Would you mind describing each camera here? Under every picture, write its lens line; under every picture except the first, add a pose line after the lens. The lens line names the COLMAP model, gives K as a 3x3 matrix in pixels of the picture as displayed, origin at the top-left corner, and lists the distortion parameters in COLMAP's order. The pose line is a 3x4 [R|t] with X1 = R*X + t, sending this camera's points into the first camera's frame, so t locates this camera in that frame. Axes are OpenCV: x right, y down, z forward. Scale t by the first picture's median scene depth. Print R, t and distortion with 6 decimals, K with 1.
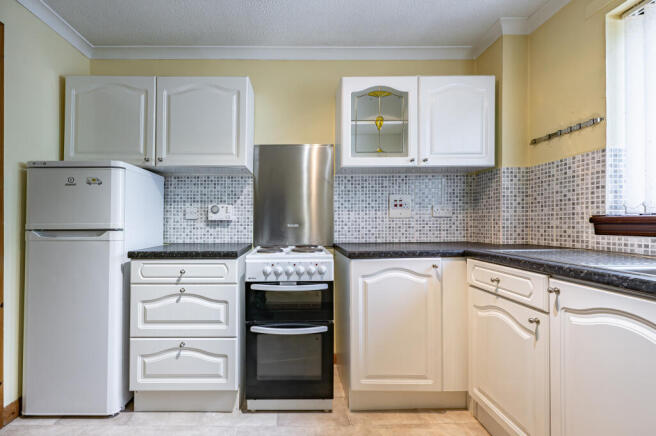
lens RADIAL K [[288.7, 0, 297.6], [0, 288.7, 221.7], [0, 0, 1]] dist [-0.000035, 0.000096]
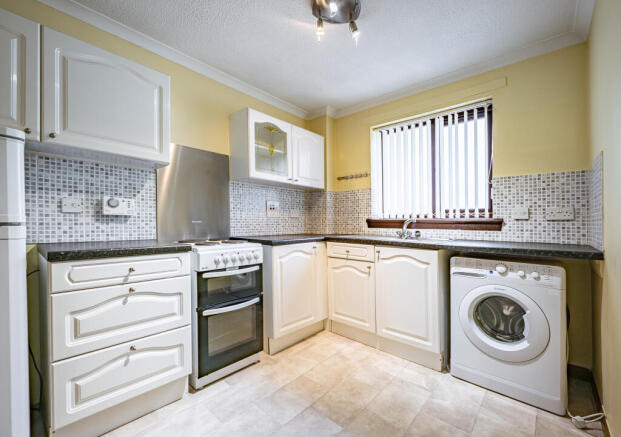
lens RADIAL K [[258.8, 0, 310.5], [0, 258.8, 218.5], [0, 0, 1]] dist [0.000507, -0.000045]
pose [[0.675168, 0.023115, 0.737302, -0.618666], [-0.013849, 0.999730, -0.018661, 0.016799], [-0.737534, 0.002389, 0.675306, 0.015832]]
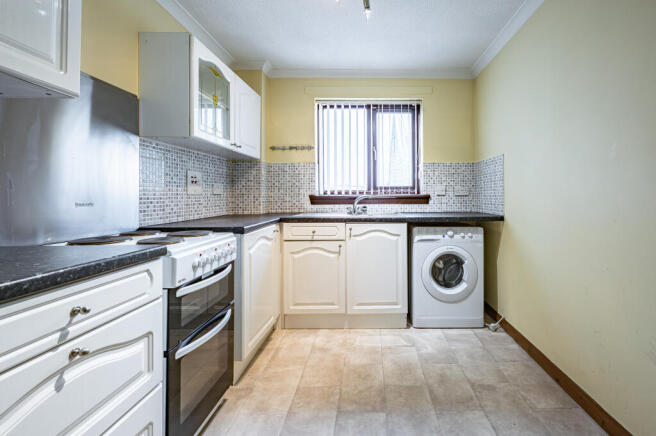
lens RADIAL K [[278.0, 0, 368.7], [0, 278.0, 187.8], [0, 0, 1]] dist [0.000040, -0.000011]
pose [[0.009780, 0.037812, 0.999237, -0.813919], [0.004421, 0.999273, -0.037856, 0.002697], [-0.999942, 0.004788, 0.009605, 0.536080]]
